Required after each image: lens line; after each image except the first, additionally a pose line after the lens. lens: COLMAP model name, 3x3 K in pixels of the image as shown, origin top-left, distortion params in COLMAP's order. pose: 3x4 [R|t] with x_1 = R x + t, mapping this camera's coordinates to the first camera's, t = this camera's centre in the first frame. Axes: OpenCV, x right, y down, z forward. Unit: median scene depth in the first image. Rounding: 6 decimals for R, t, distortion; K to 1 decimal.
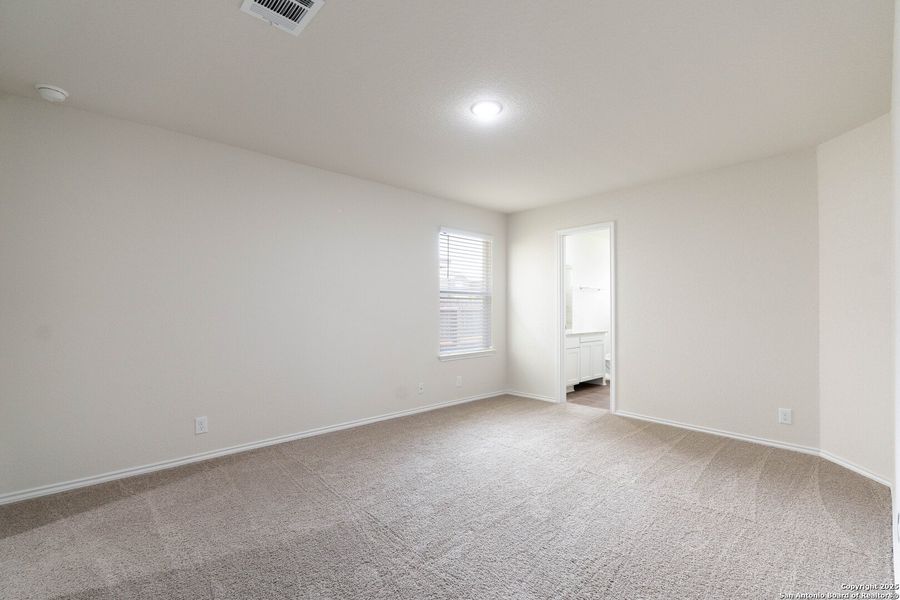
lens RADIAL K [[397.6, 0, 450.0], [0, 397.6, 303.0], [0, 0, 1]] dist [-0.005222, 0.000236]
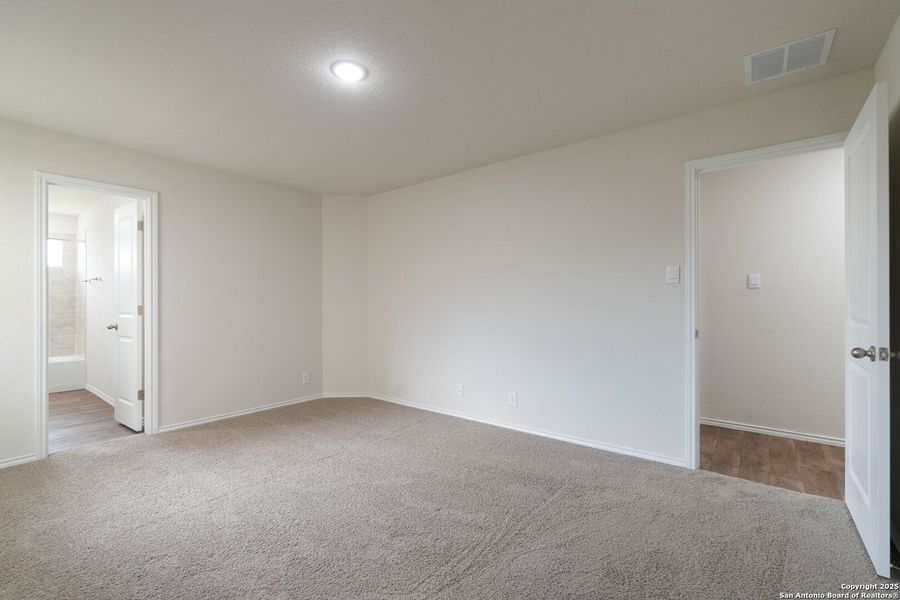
lens RADIAL K [[397.6, 0, 450.3], [0, 397.6, 302.6], [0, 0, 1]] dist [-0.005222, 0.000236]
pose [[-0.177729, 0.001004, 0.984079, -0.585129], [-0.016799, 0.999851, -0.004054, 0.009440], [-0.983936, -0.017253, -0.177686, 0.680887]]
